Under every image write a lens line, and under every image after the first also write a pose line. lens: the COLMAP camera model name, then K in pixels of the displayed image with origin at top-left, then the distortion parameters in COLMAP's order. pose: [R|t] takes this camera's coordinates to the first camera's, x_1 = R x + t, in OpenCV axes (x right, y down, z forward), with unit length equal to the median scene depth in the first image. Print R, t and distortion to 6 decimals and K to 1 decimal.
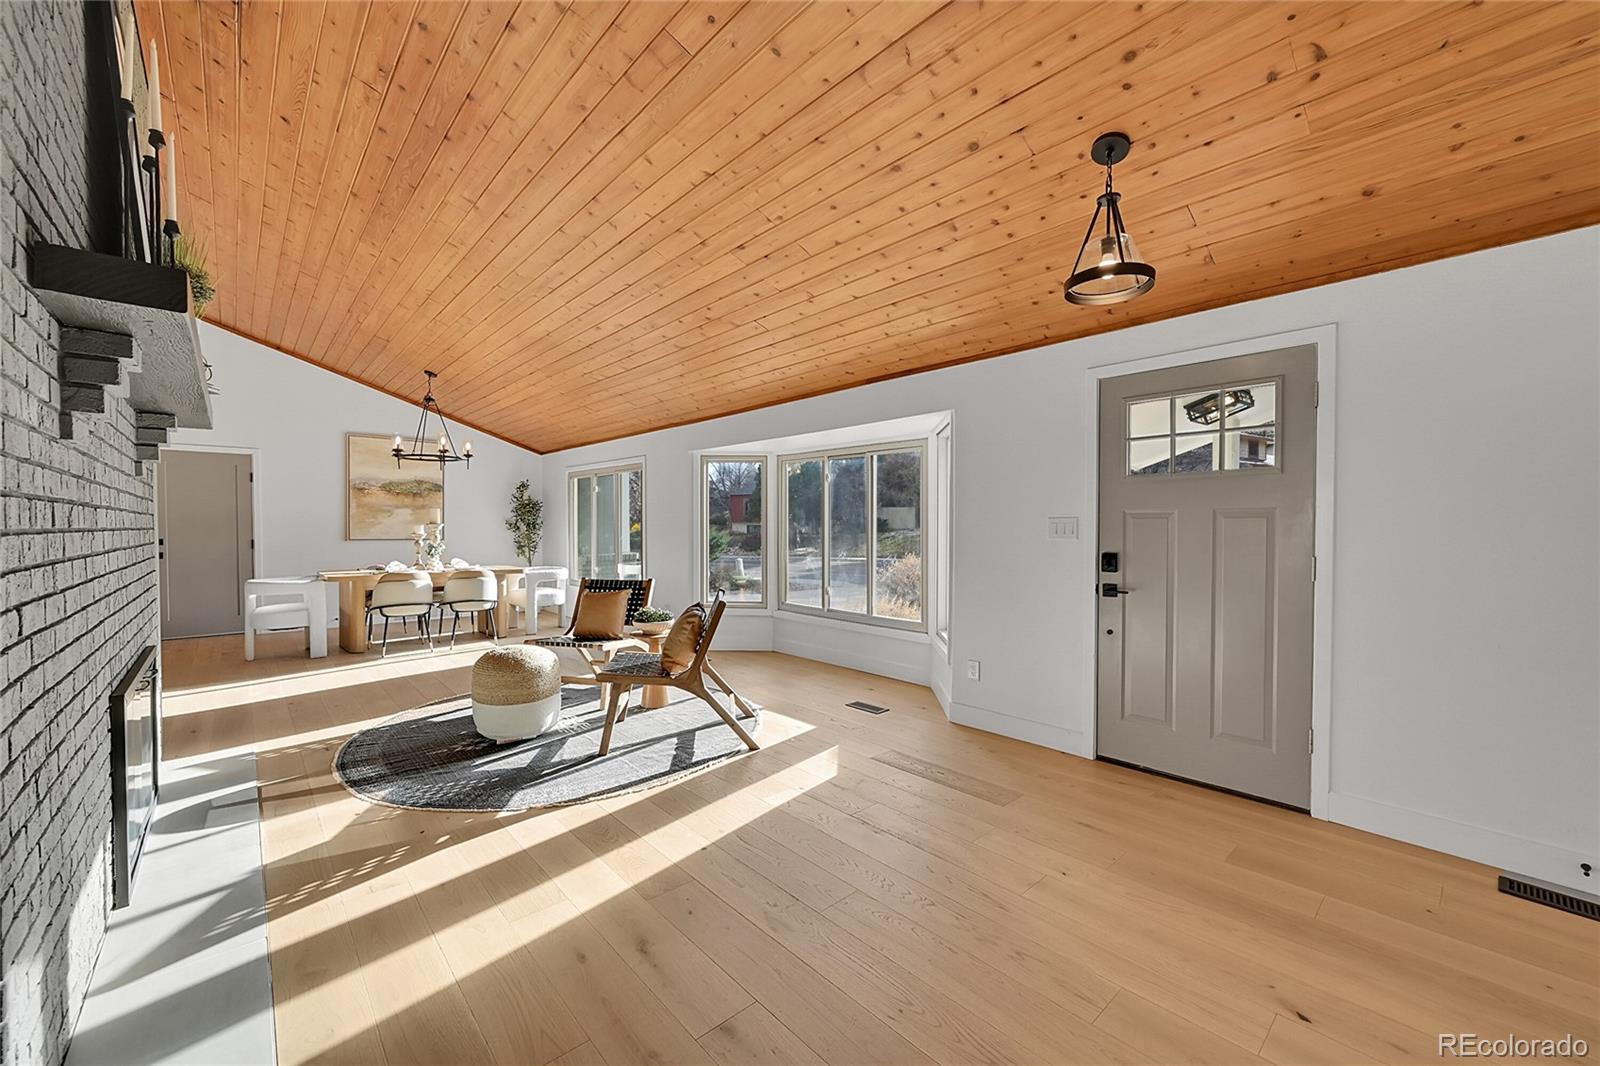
lens RADIAL K [[628.1, 0, 812.3], [0, 628.1, 533.4], [0, 0, 1]] dist [-0.000196, -0.000326]
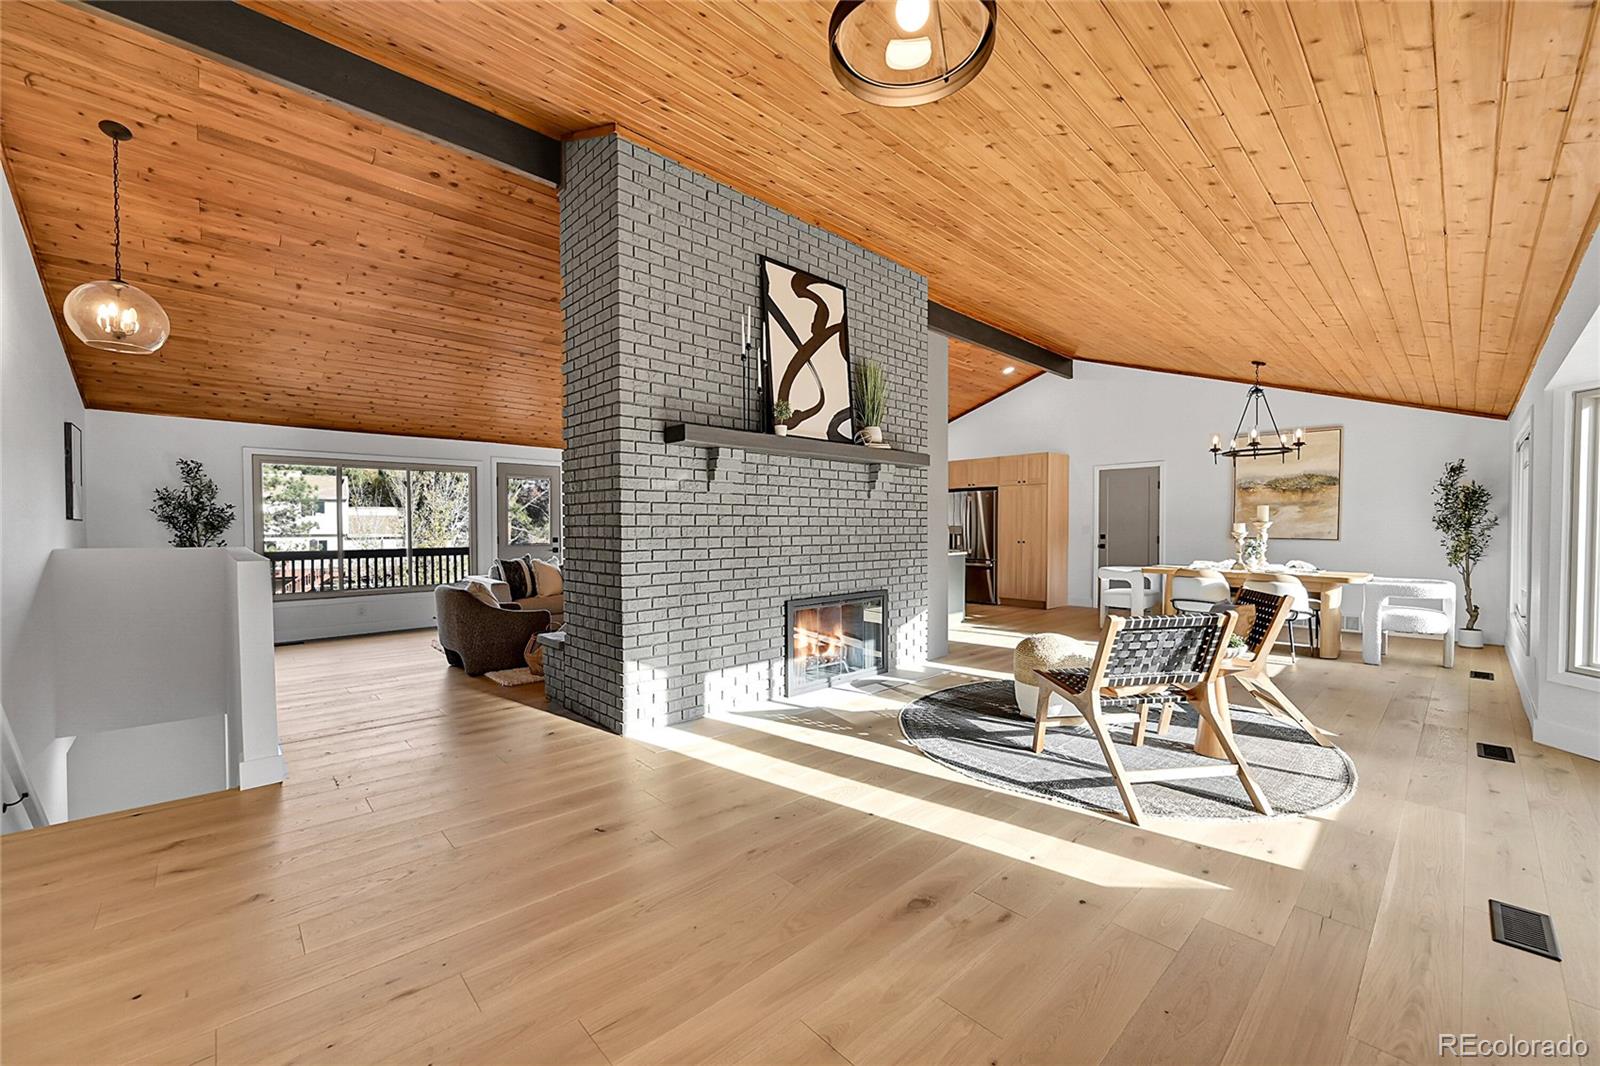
lens RADIAL K [[628.1, 0, 806.5], [0, 628.1, 535.3], [0, 0, 1]] dist [-0.000196, -0.000326]
pose [[0.020992, 0.015050, -0.999666, 0.700546], [-0.010697, 0.999833, 0.014828, -0.004259], [0.999722, 0.010383, 0.021149, 0.649531]]
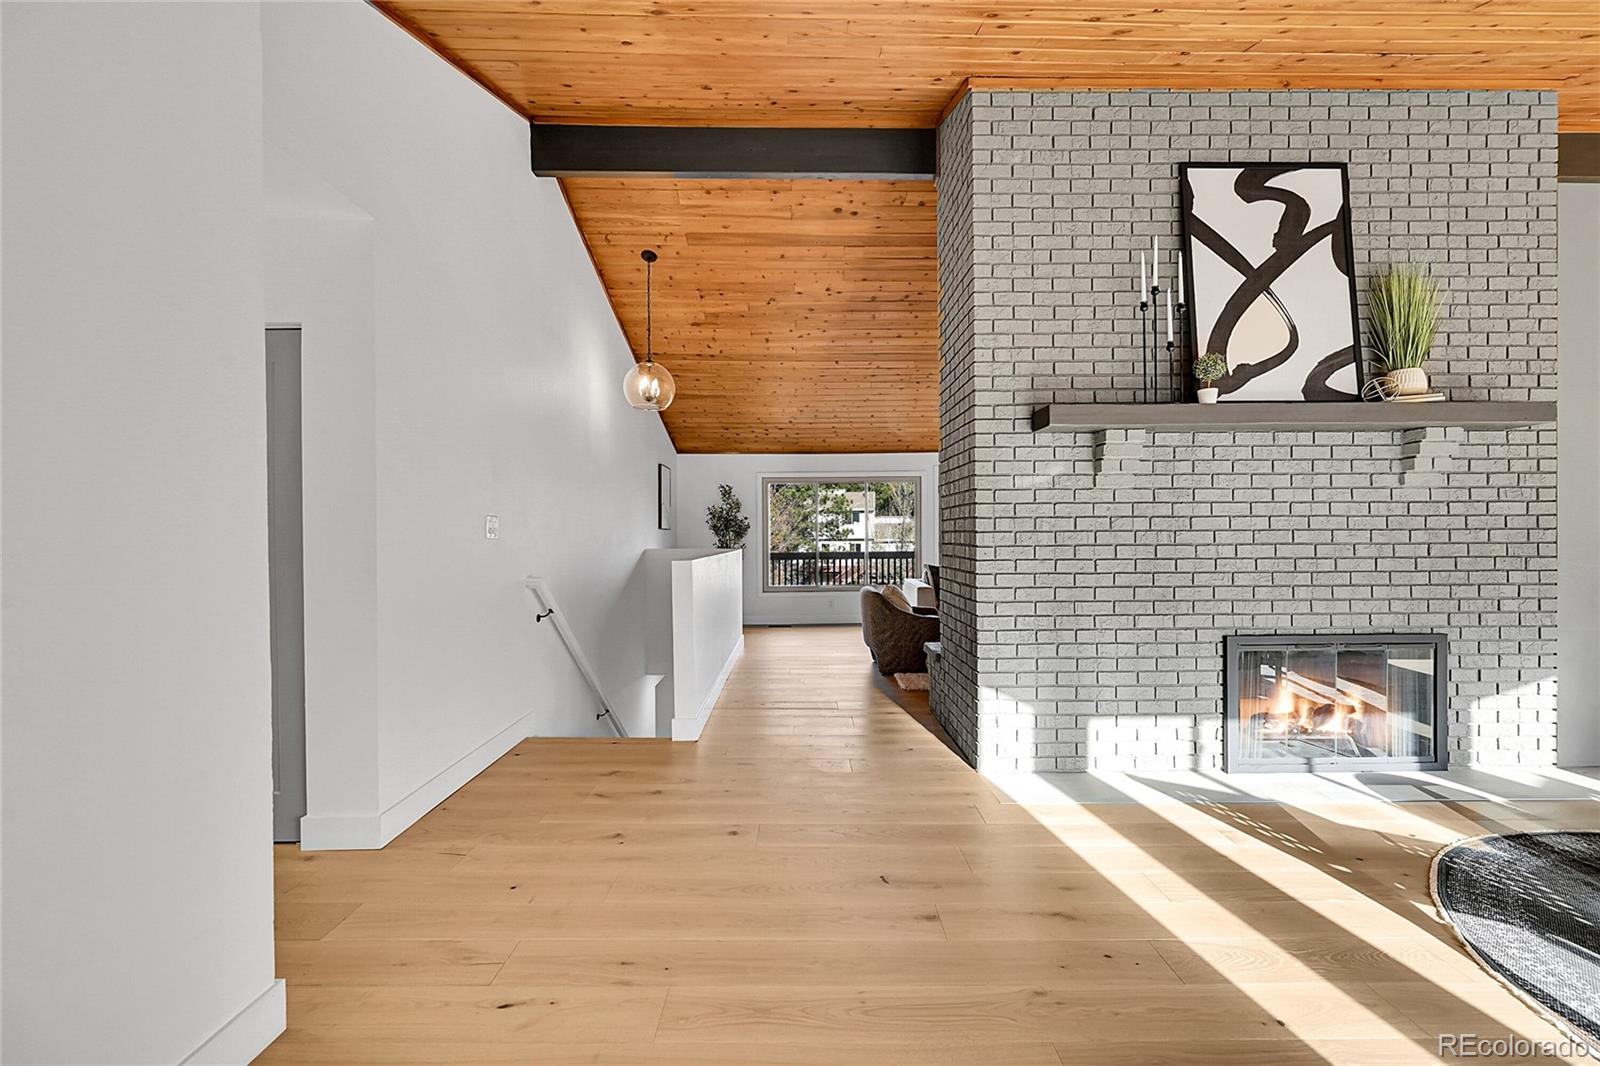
lens RADIAL K [[628.1, 0, 803.6], [0, 628.1, 536.2], [0, 0, 1]] dist [-0.000196, -0.000326]
pose [[-0.666418, 0.008143, -0.745534, 0.480453], [-0.002742, 0.999907, 0.013372, -0.005705], [0.745573, 0.010956, -0.666333, 0.801114]]
